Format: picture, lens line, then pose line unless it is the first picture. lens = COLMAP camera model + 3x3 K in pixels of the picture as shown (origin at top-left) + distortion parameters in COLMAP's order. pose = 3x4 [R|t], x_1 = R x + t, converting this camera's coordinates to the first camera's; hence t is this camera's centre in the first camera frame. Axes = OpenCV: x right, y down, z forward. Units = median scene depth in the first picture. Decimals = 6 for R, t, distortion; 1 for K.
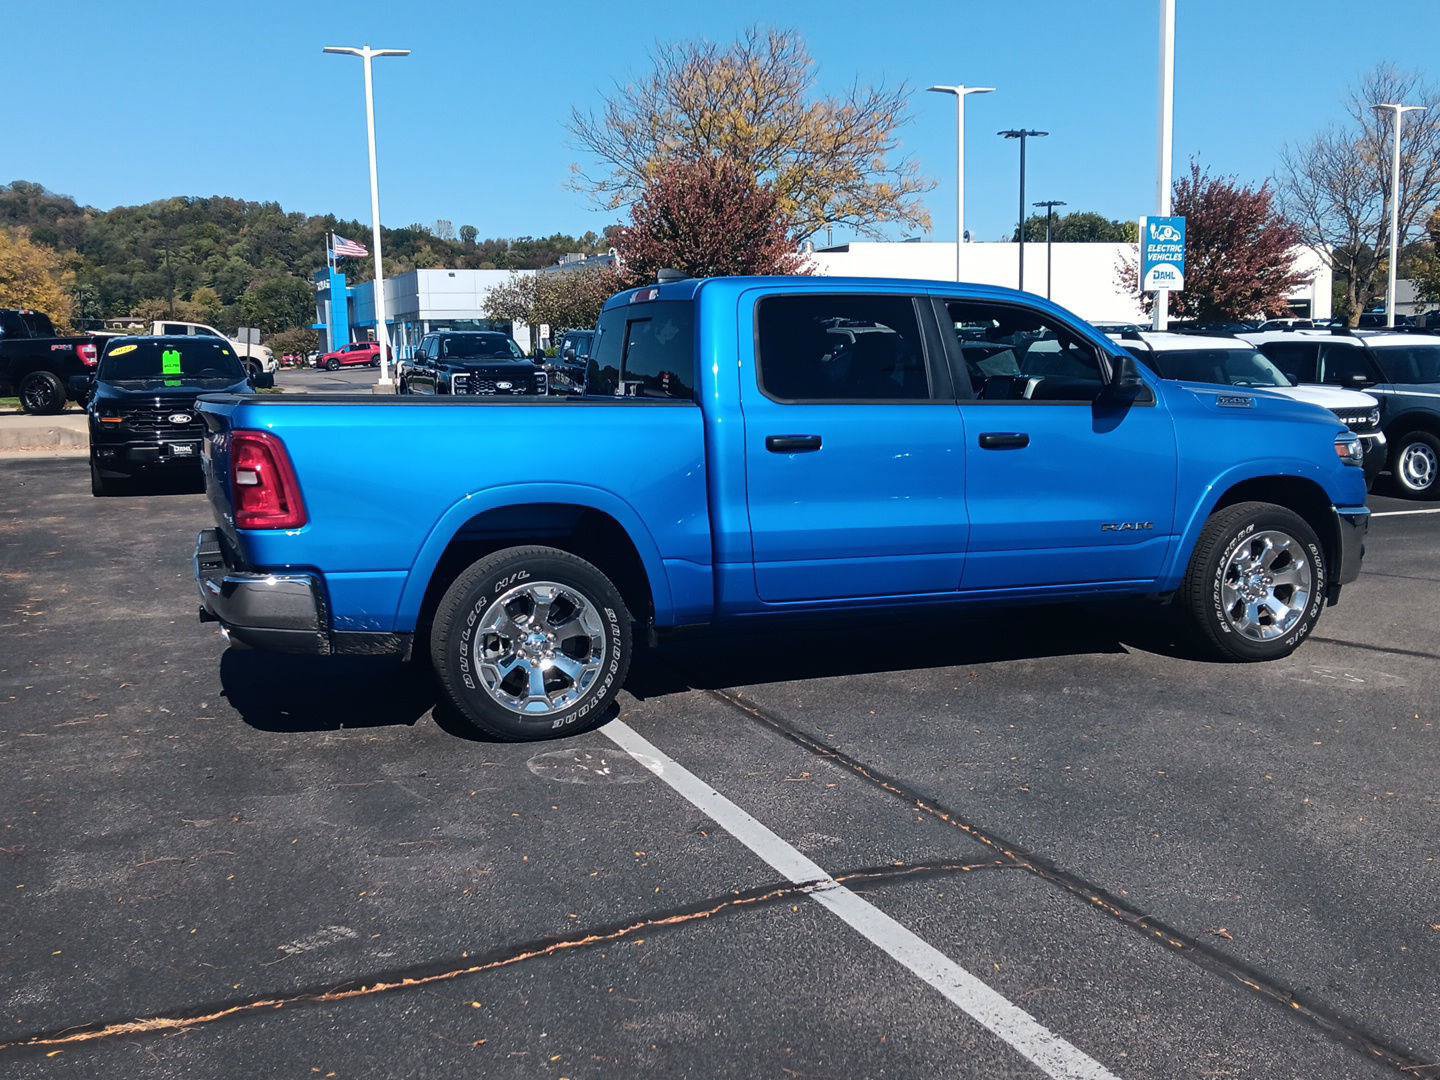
lens RADIAL K [[1450.2, 0, 720.0], [0, 1450.2, 540.0], [0, 0, 1]] dist [0.149775, -0.337835]
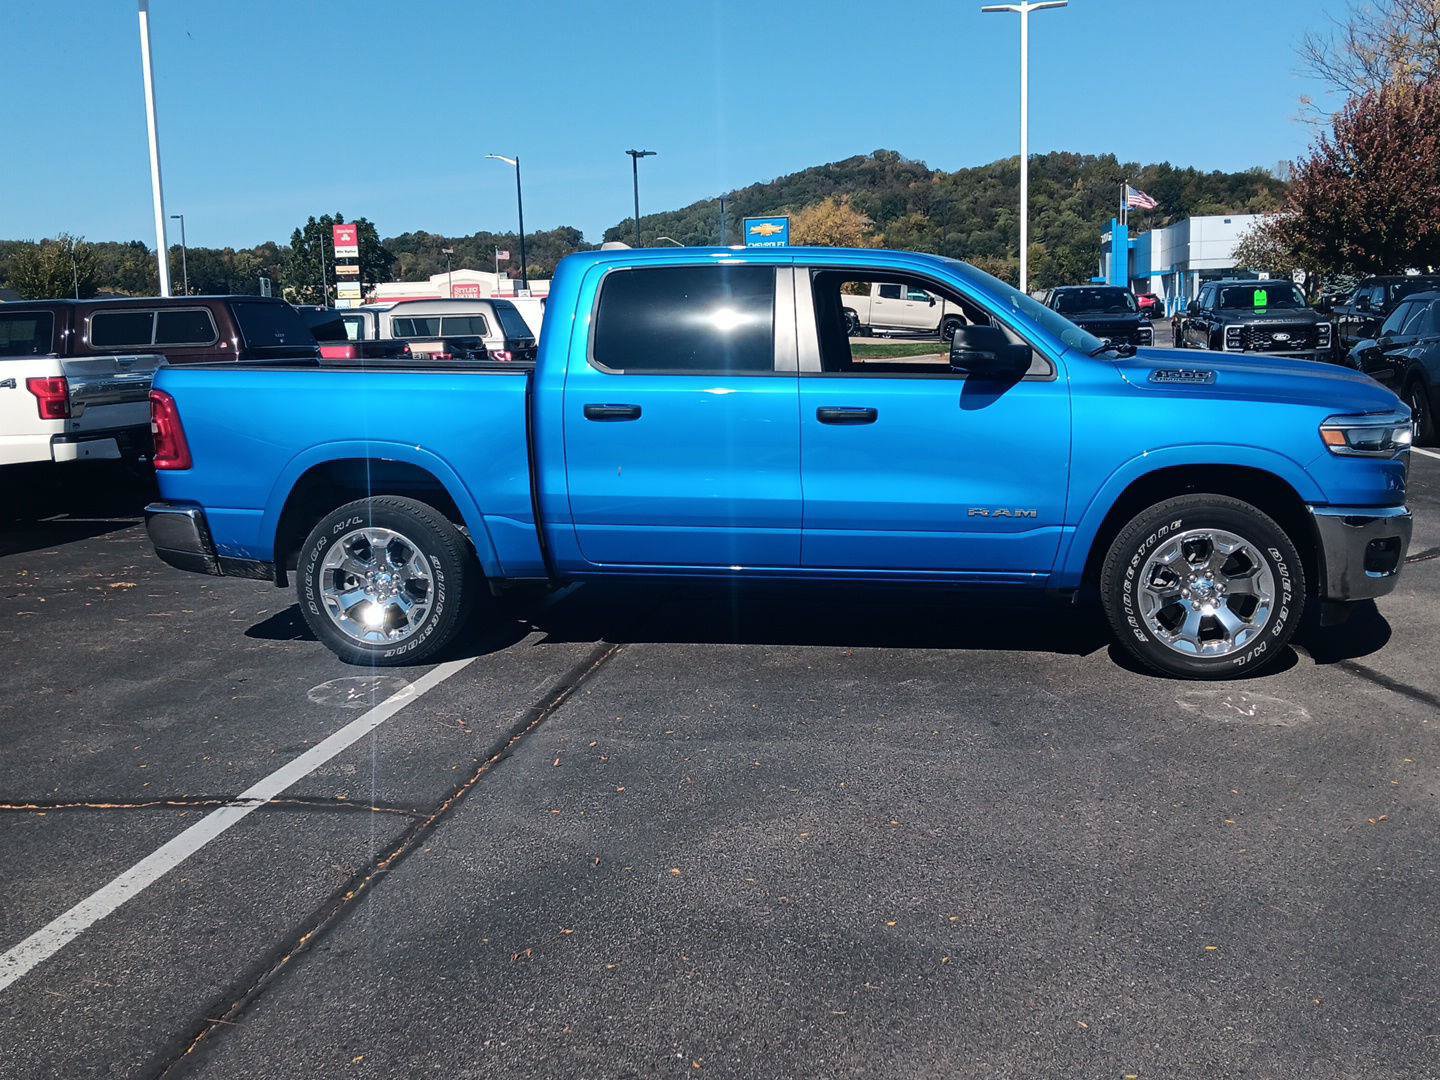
lens RADIAL K [[1457.6, 0, 720.0], [0, 1457.6, 540.0], [0, 0, 1]] dist [0.138169, -0.346979]
pose [[0.859942, 0.070171, -0.505545, 0.652011], [-0.054476, 0.997465, 0.045786, -0.027269], [0.507476, -0.011833, 0.861584, 0.138159]]
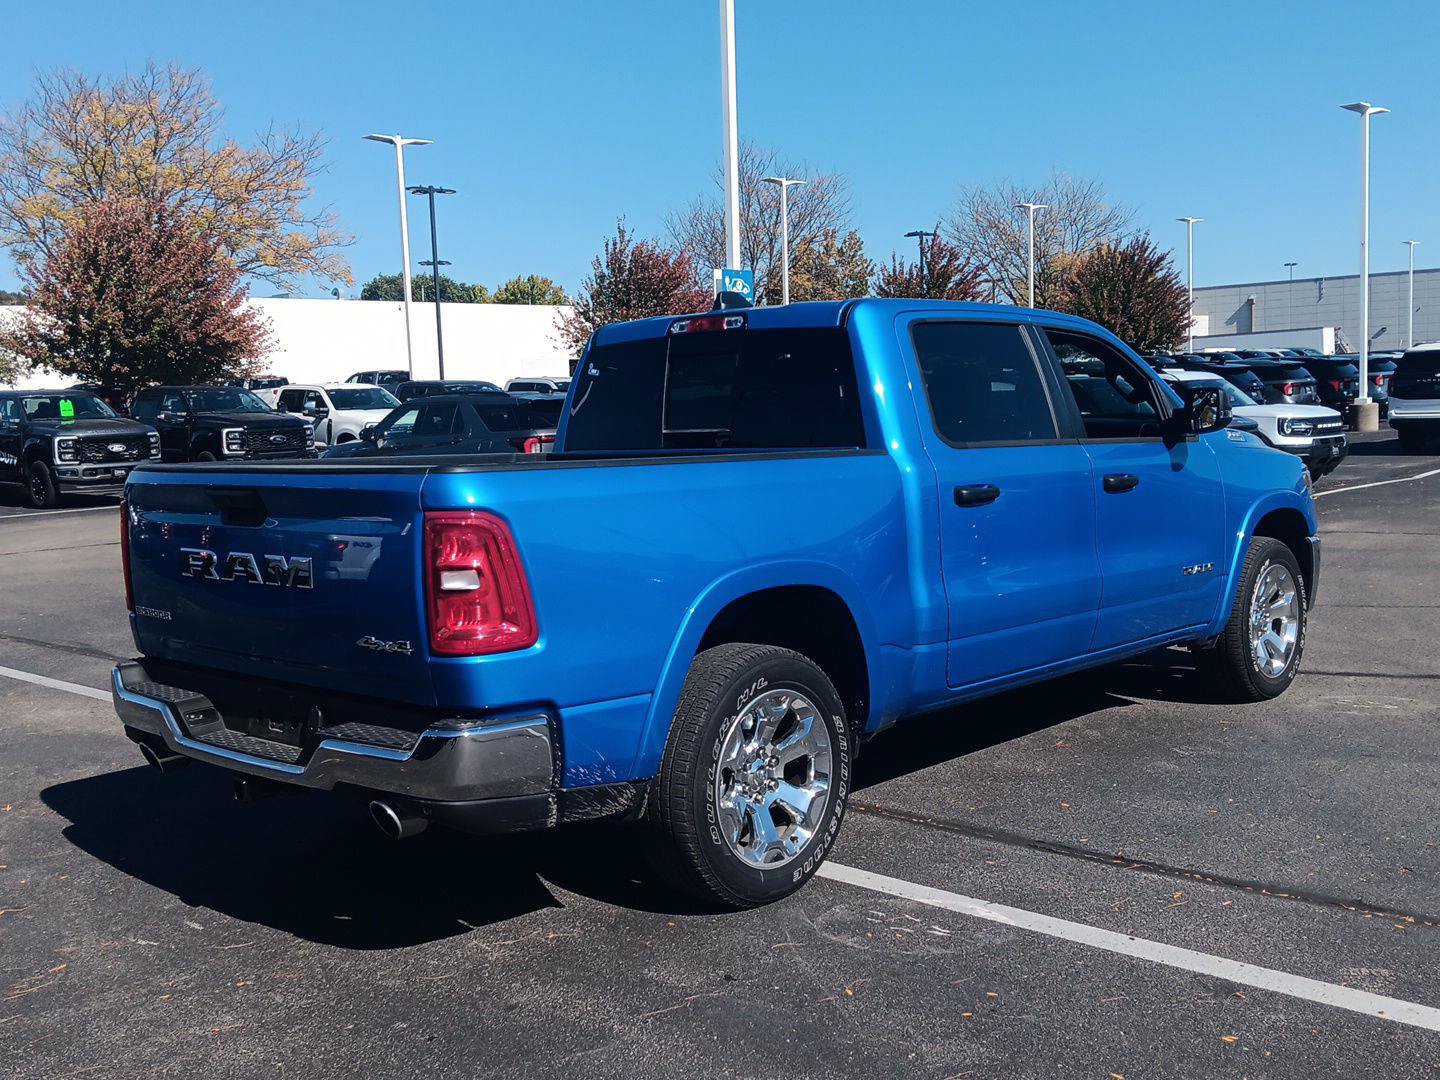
lens RADIAL K [[1457.6, 0, 720.0], [0, 1457.6, 540.0], [0, 0, 1]] dist [0.138169, -0.346979]
pose [[0.905381, -0.058277, 0.420581, -0.438637], [0.075336, 0.996868, -0.024046, -0.031302], [-0.417862, 0.053456, 0.906936, 0.298518]]
